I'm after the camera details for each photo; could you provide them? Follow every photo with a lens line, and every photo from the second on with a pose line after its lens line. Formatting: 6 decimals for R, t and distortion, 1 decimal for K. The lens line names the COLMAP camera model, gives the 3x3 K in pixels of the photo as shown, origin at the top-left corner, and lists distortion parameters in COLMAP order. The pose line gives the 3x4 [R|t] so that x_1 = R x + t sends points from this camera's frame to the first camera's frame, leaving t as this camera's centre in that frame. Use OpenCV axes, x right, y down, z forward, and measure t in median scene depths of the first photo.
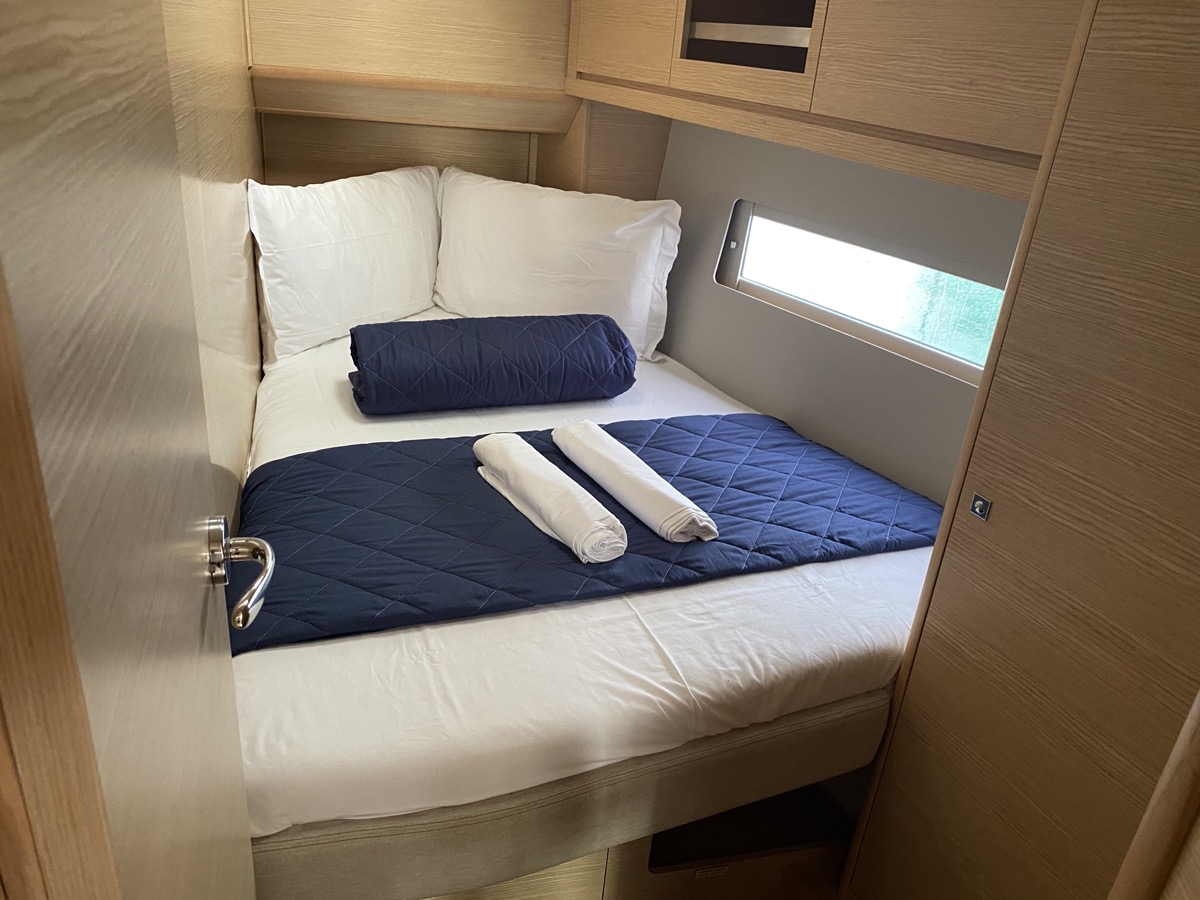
lens RADIAL K [[907.8, 0, 596.5], [0, 907.8, 441.0], [0, 0, 1]] dist [0.116572, -0.240757]
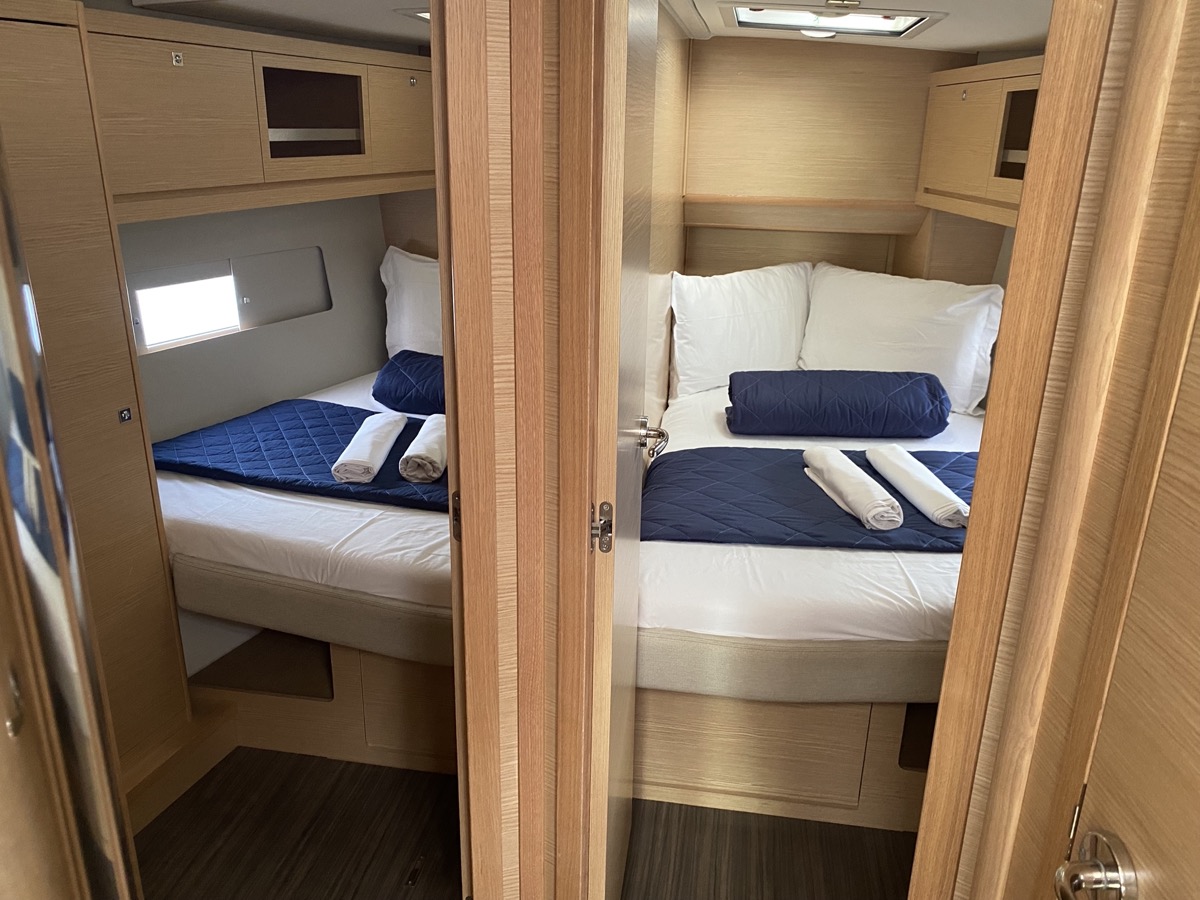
lens RADIAL K [[907.8, 0, 596.5], [0, 907.8, 441.0], [0, 0, 1]] dist [0.116572, -0.240757]
pose [[0.909005, 0.071245, -0.410651, 0.123964], [-0.114772, 0.989977, -0.082302, 0.115137], [0.400671, 0.121944, 0.908071, -0.330621]]
